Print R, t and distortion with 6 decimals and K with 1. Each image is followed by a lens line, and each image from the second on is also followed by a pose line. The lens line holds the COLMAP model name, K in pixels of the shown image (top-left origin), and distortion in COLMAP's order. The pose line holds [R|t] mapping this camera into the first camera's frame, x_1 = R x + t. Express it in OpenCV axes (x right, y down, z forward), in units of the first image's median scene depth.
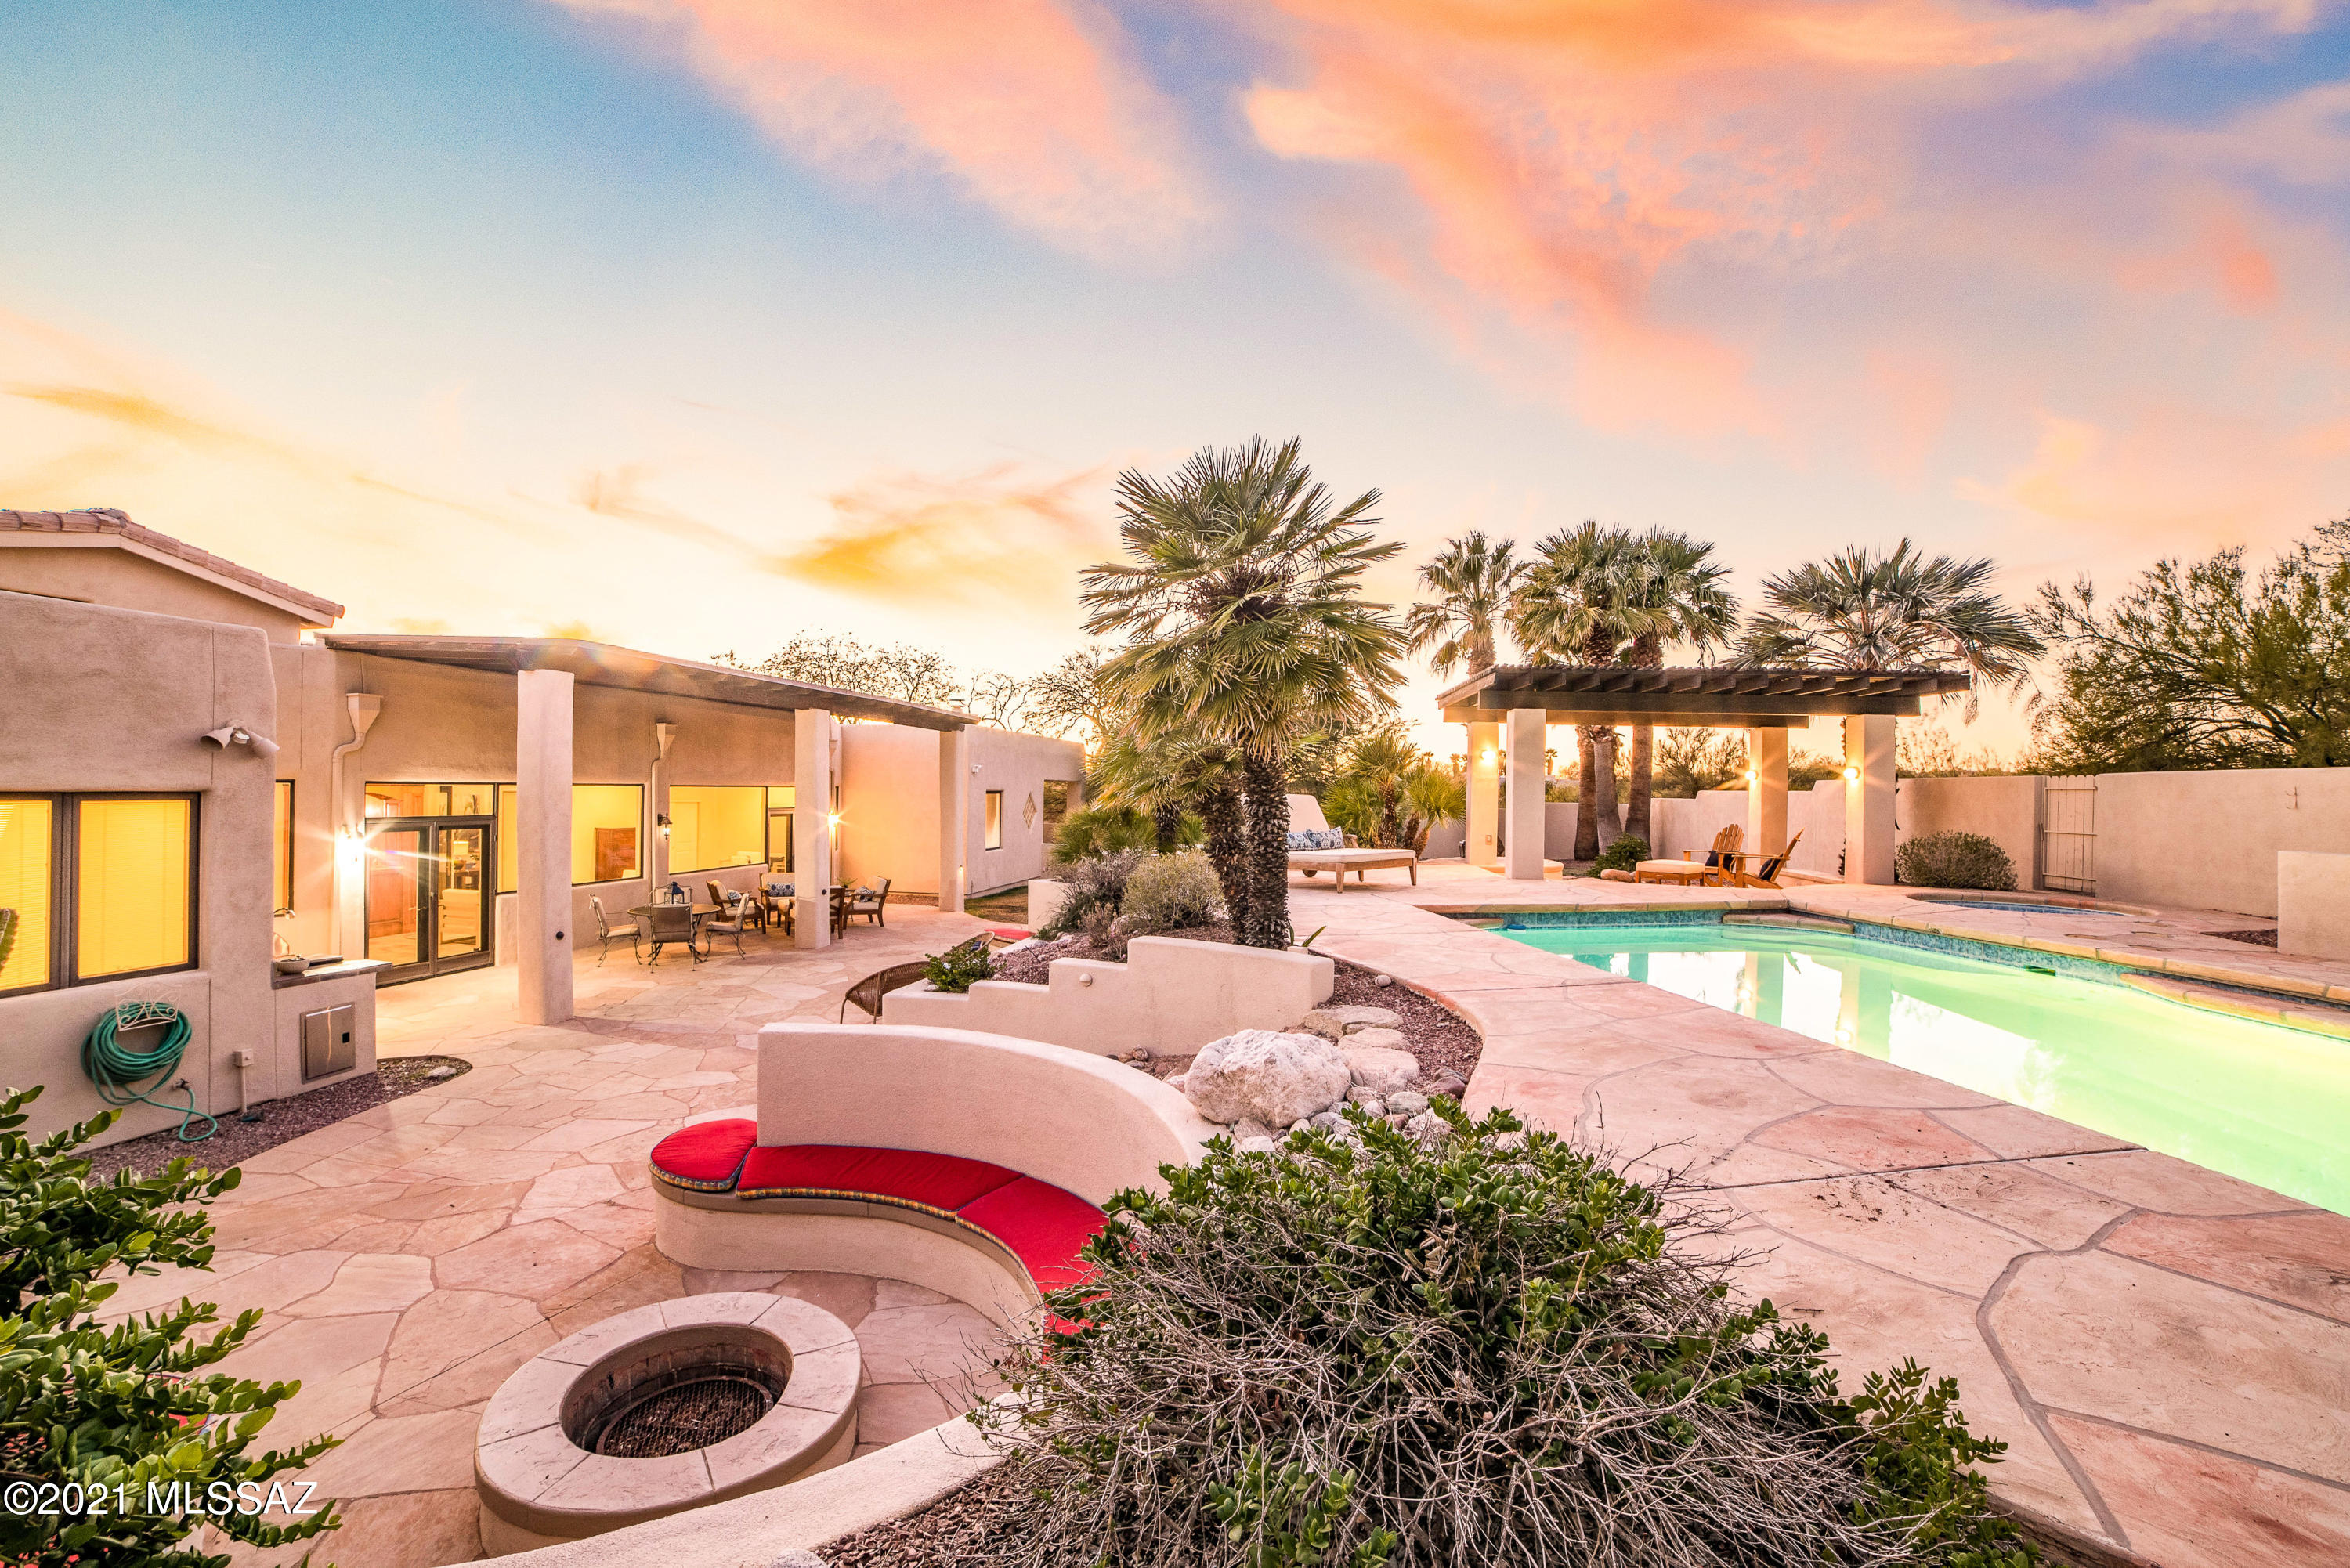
lens RADIAL K [[976.5, 0, 1176.4], [0, 976.5, 789.6], [0, 0, 1]] dist [-0.004668, 0.000763]
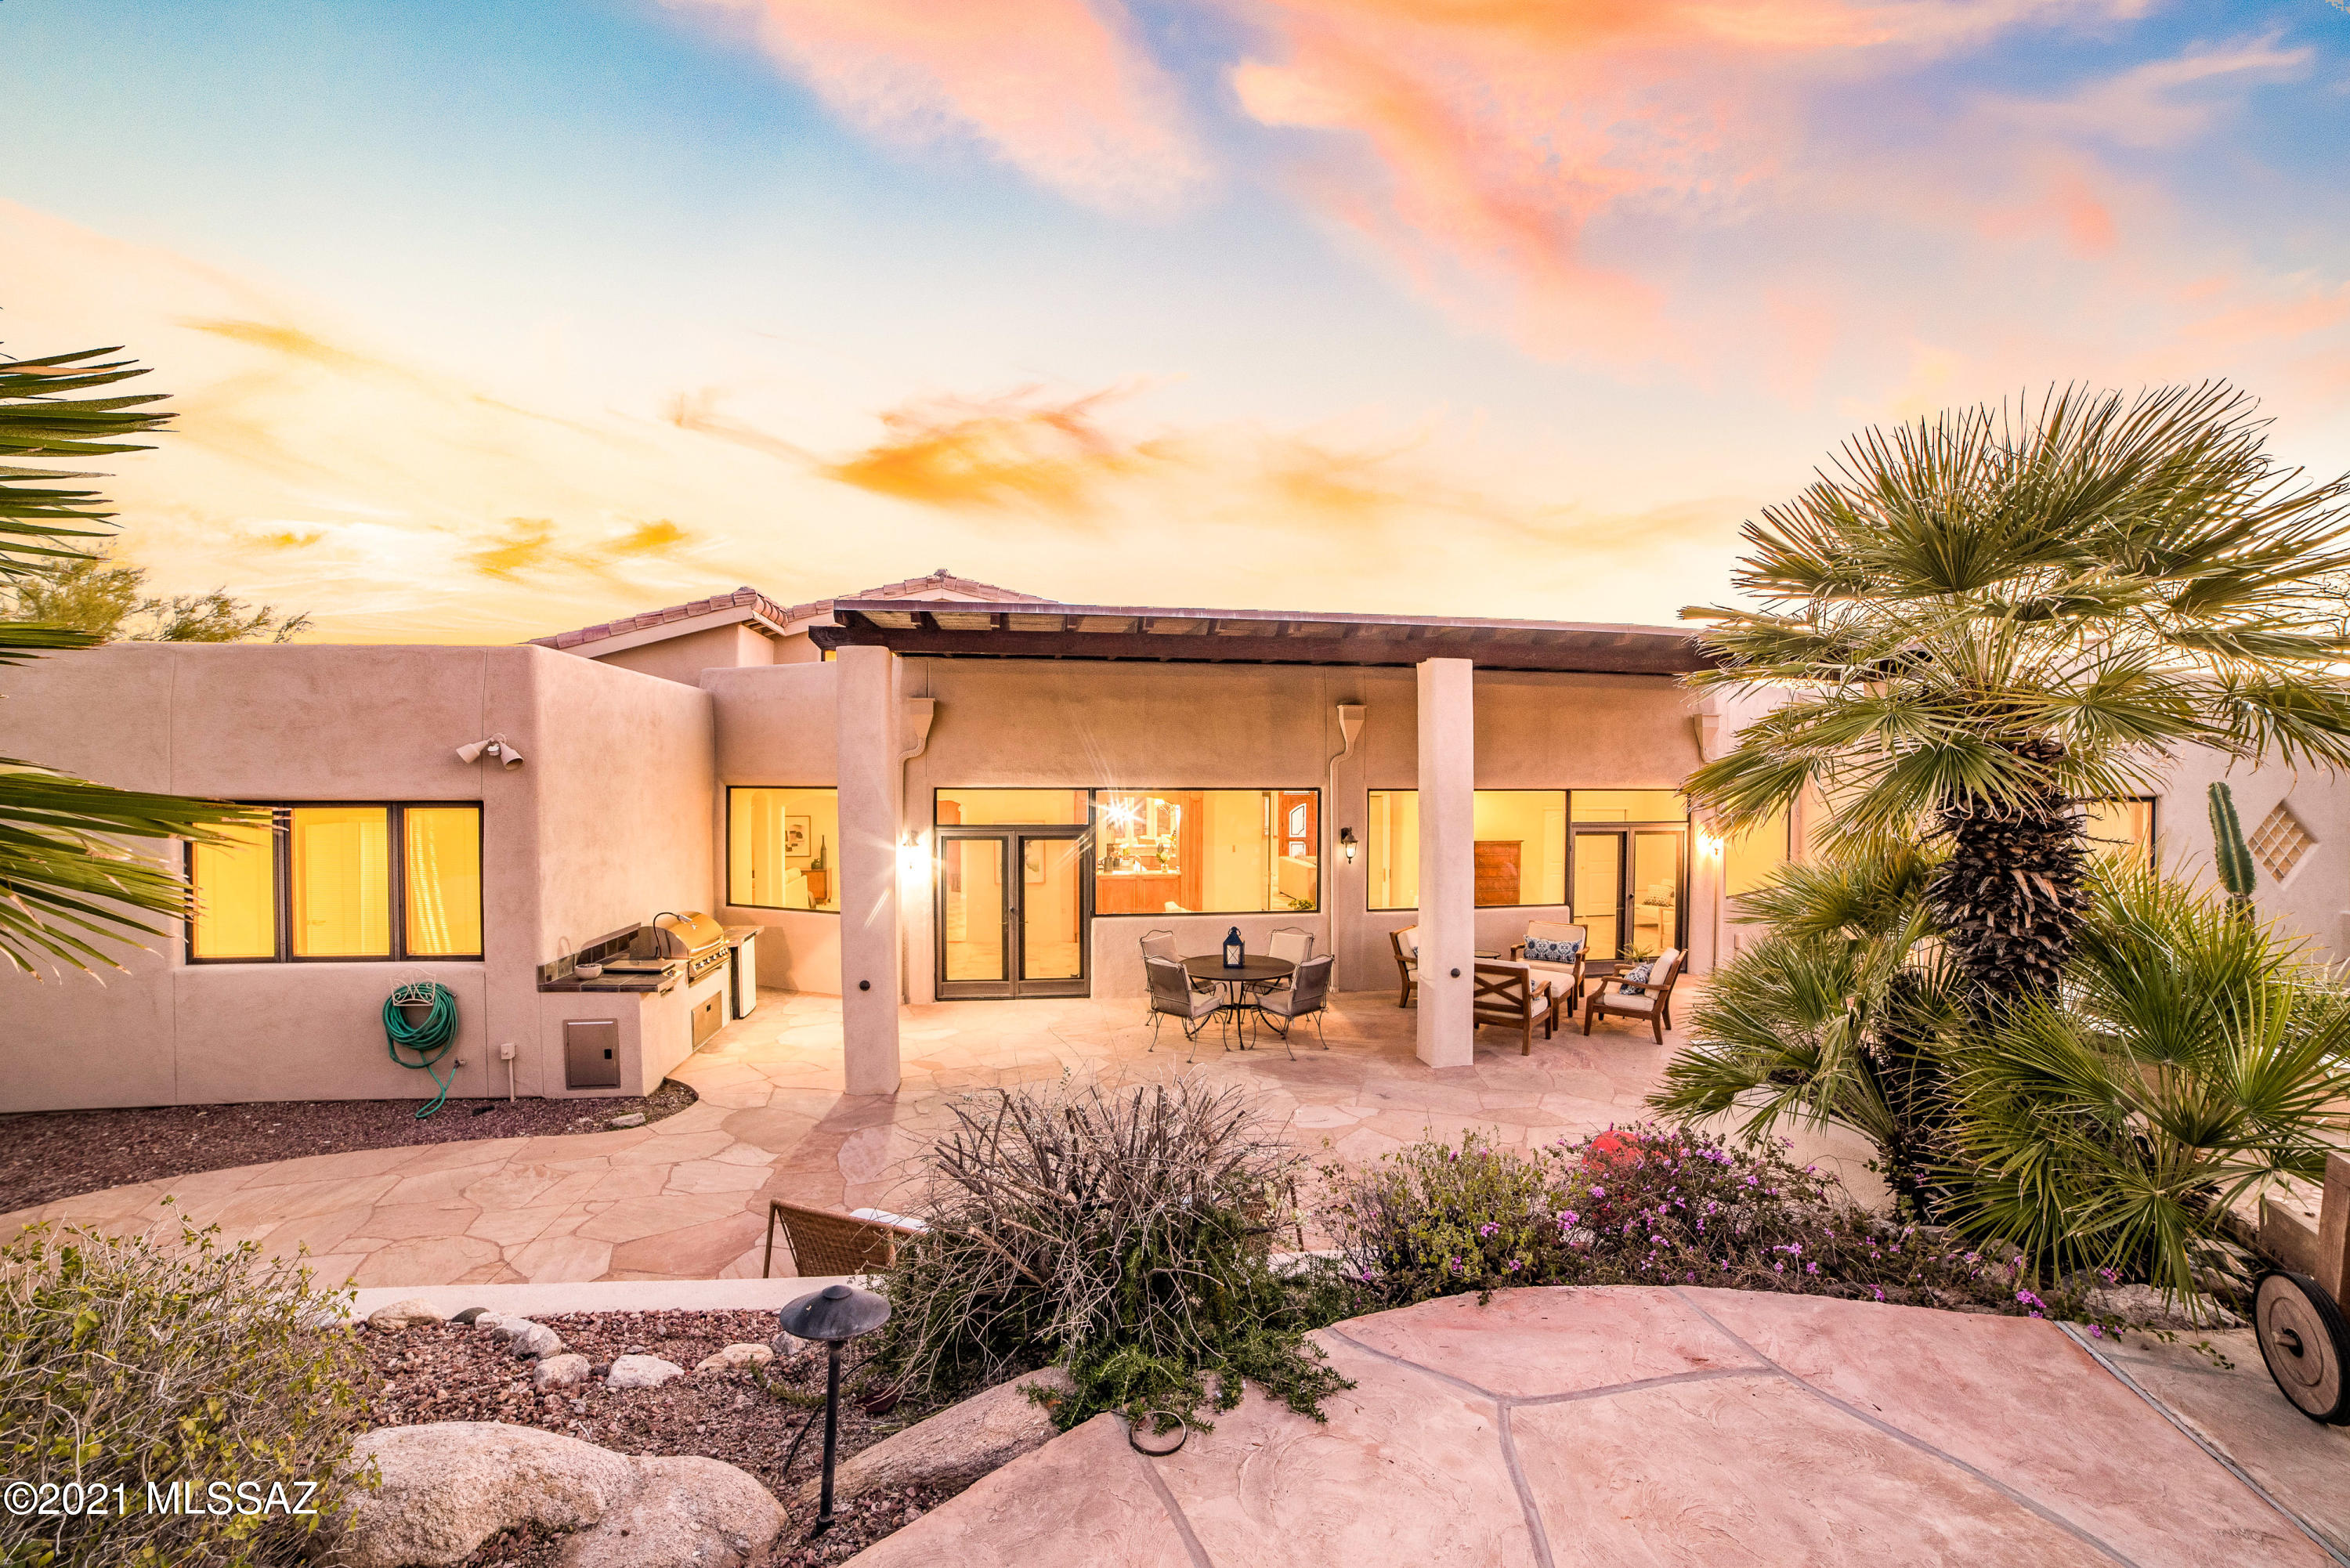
lens RADIAL K [[976.5, 0, 1170.5], [0, 976.5, 777.8], [0, 0, 1]] dist [-0.004668, 0.000763]
pose [[0.295104, -0.011658, -0.955394, 0.260319], [0.002569, 0.999932, -0.011408, -0.008406], [0.955462, 0.000912, 0.295114, 1.314519]]
